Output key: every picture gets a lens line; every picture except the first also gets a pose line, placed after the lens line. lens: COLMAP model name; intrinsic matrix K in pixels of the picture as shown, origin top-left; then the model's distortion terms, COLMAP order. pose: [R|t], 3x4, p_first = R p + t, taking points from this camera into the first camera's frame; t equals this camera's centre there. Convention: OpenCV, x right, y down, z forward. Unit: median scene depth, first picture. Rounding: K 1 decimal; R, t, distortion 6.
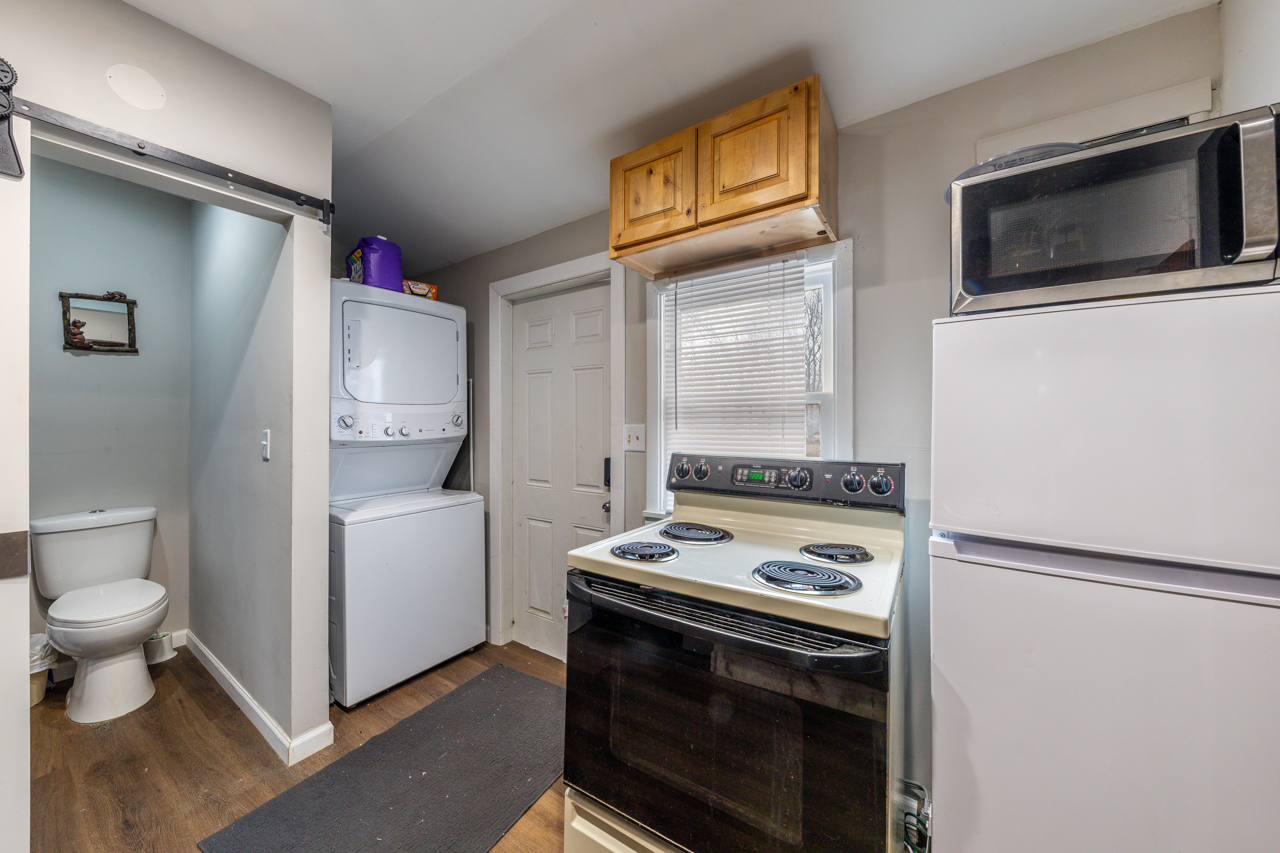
lens RADIAL K [[466.9, 0, 644.1], [0, 466.9, 423.6], [0, 0, 1]] dist [-0.002492, -0.000202]
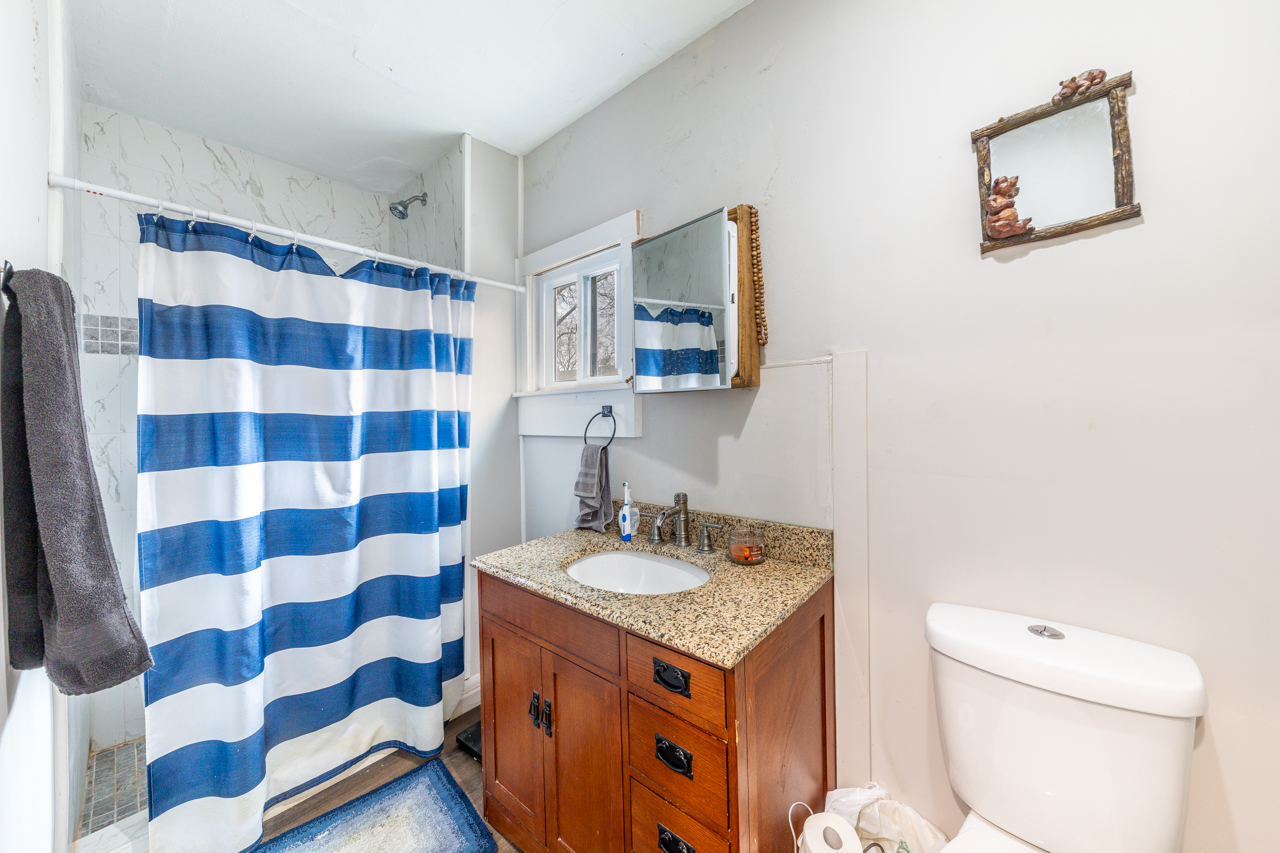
lens RADIAL K [[466.9, 0, 643.2], [0, 466.9, 417.6], [0, 0, 1]] dist [-0.002492, -0.000202]
pose [[-0.092864, -0.000686, -0.995679, -0.728358], [0.018478, 0.999826, -0.002412, 0.000929], [0.995507, -0.018622, -0.092835, 0.680551]]
